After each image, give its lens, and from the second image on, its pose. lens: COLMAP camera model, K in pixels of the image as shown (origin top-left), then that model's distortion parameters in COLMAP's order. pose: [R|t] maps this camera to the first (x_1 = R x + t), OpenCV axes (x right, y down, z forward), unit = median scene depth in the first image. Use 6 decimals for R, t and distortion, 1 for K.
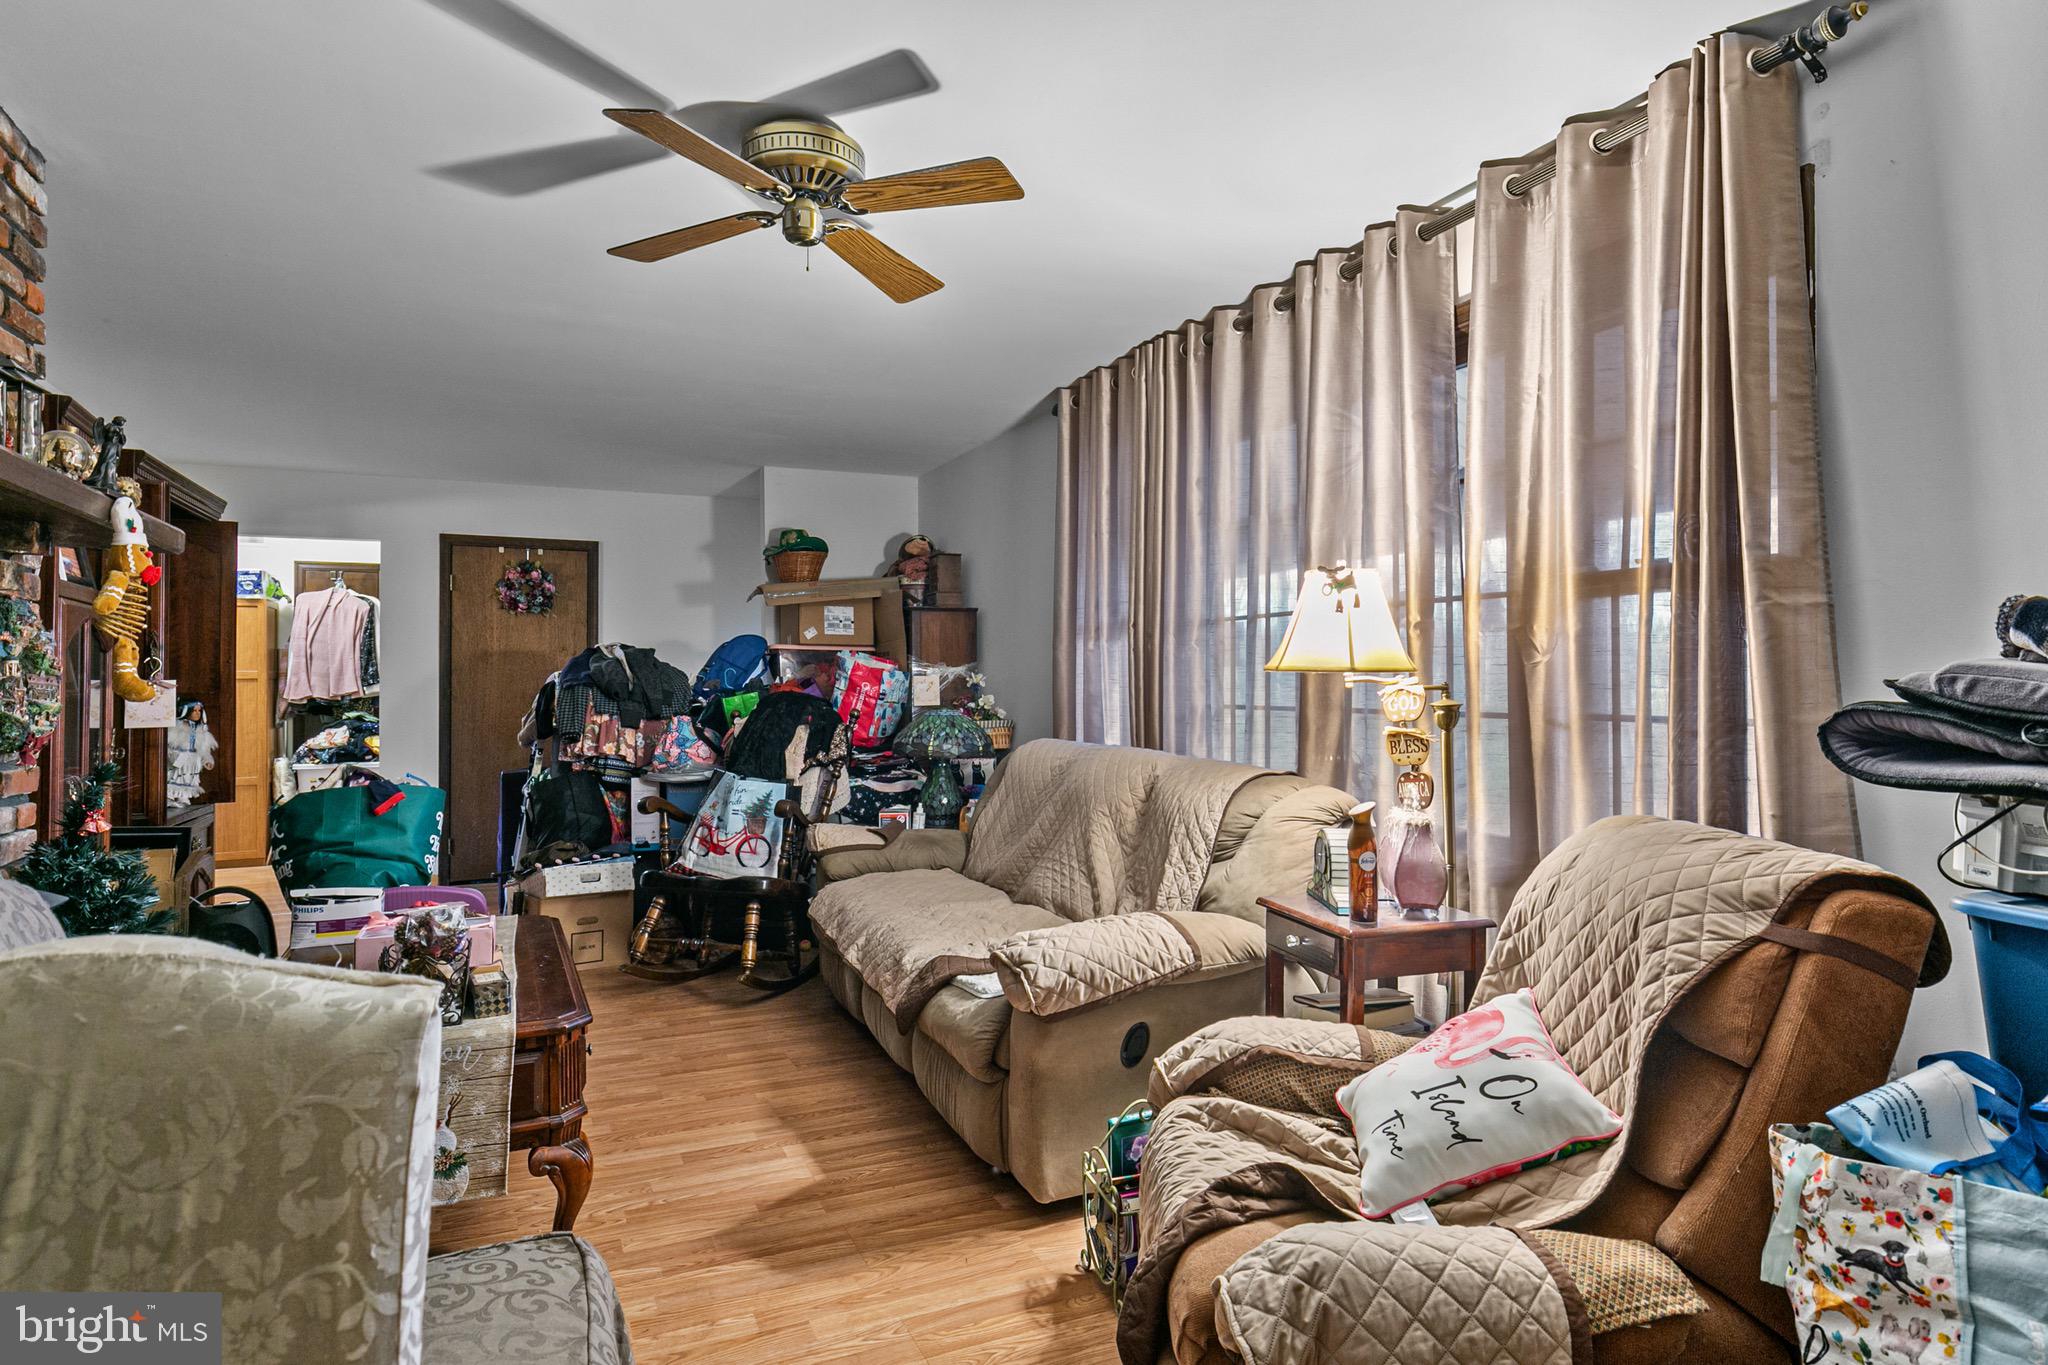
lens RADIAL K [[1133.3, 0, 1017.4], [0, 1133.3, 664.8], [0, 0, 1]] dist [0.005894, 0.000571]
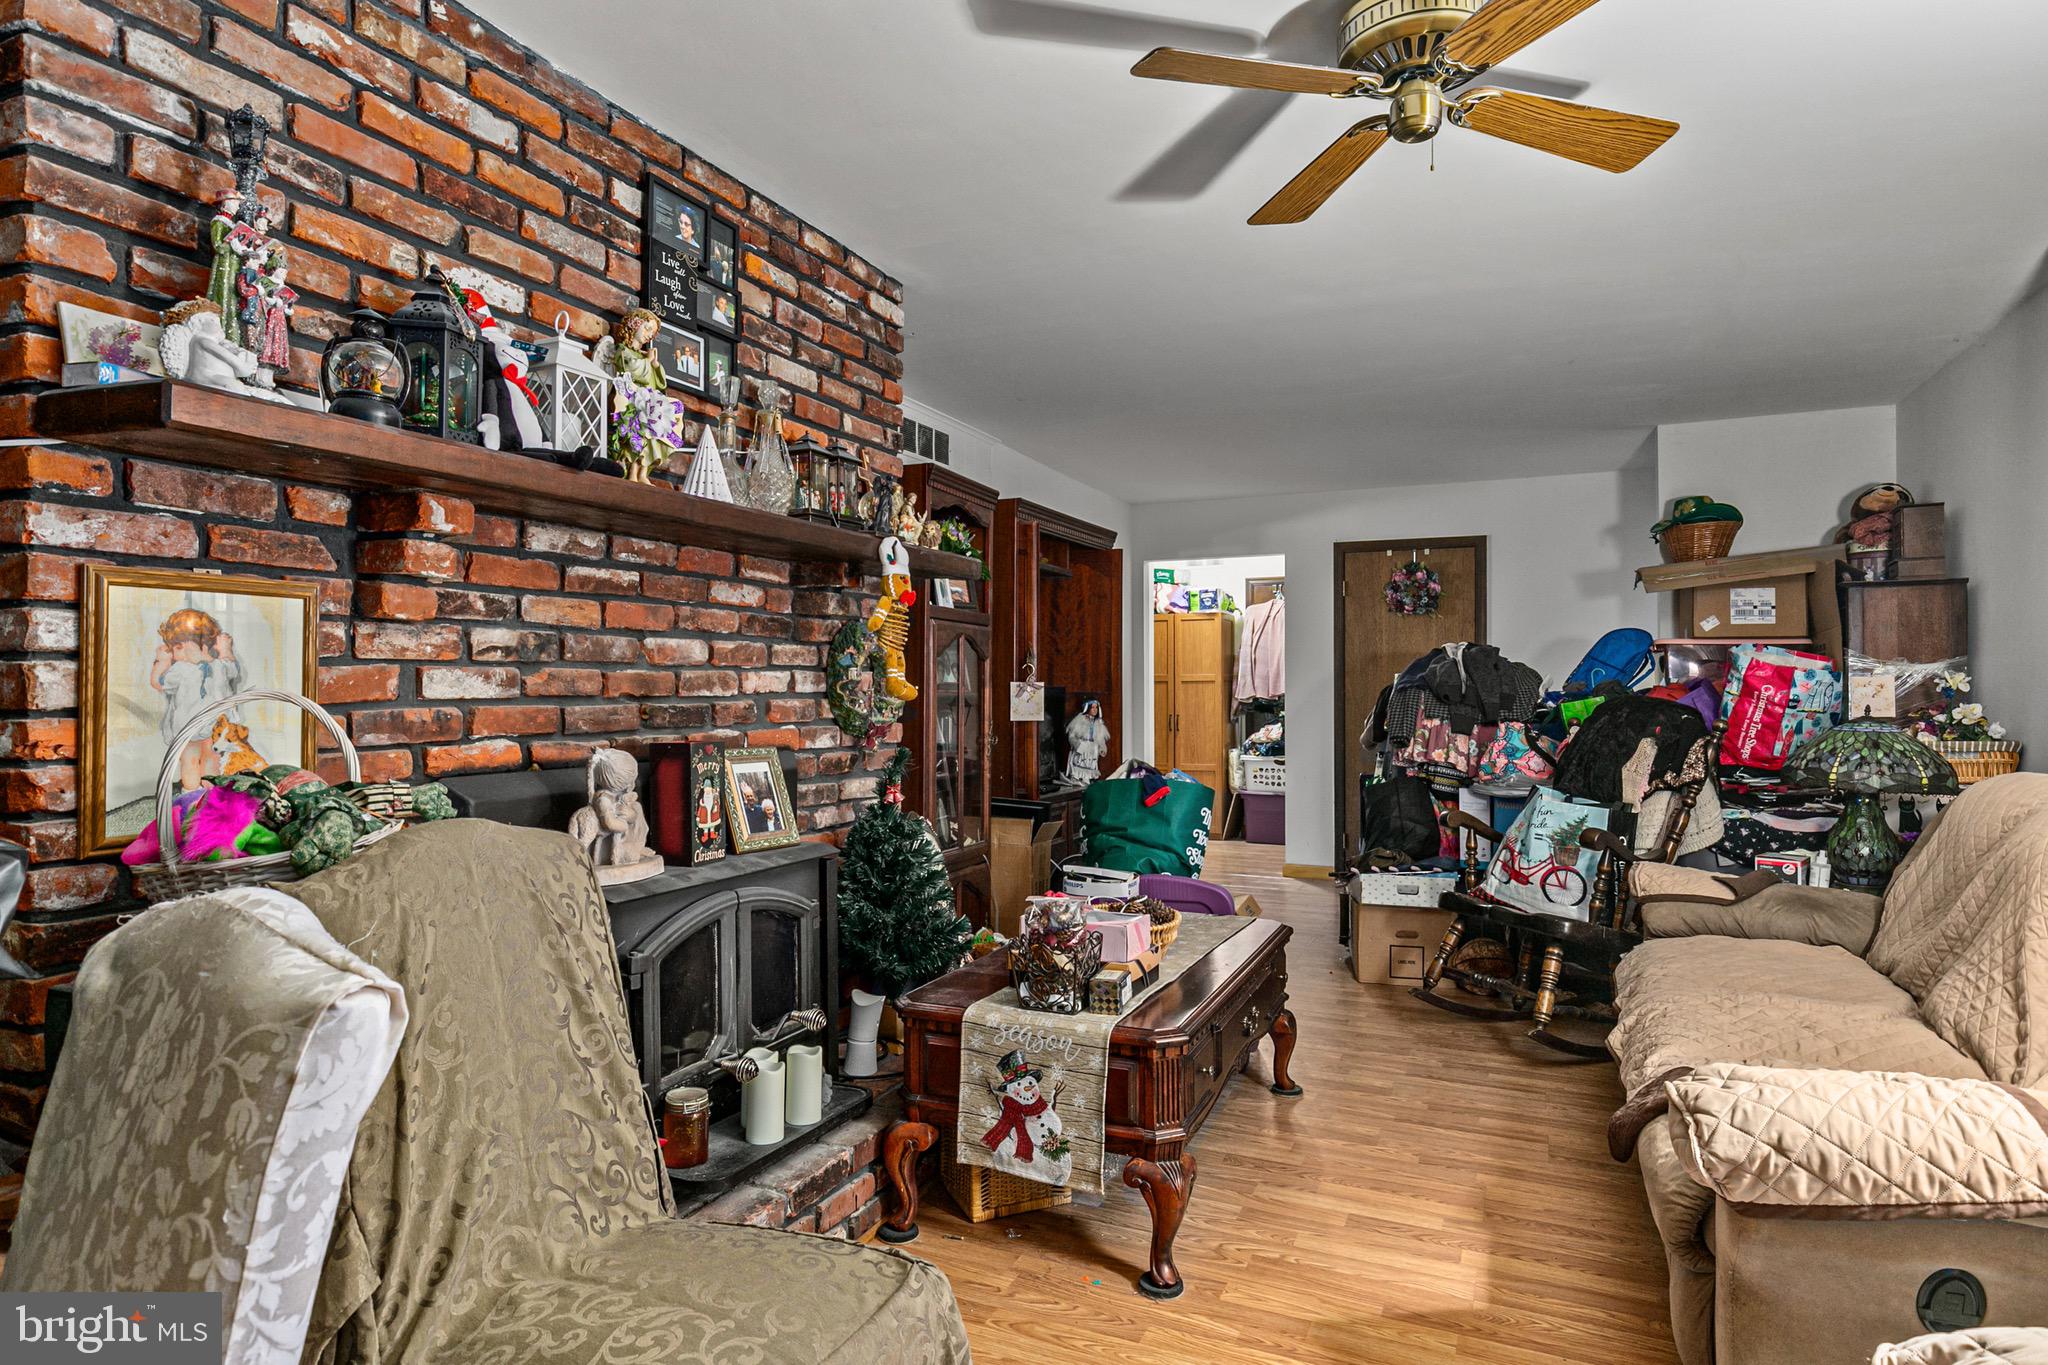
lens RADIAL K [[1126.7, 0, 1024.0], [0, 1126.7, 682.5], [0, 0, 1]] dist [0.007629, -0.001428]
pose [[0.668239, 0.000149, -0.743947, 0.113454], [0.010515, 0.999898, 0.009645, 0.001310], [0.743872, -0.014268, 0.668169, 0.131776]]
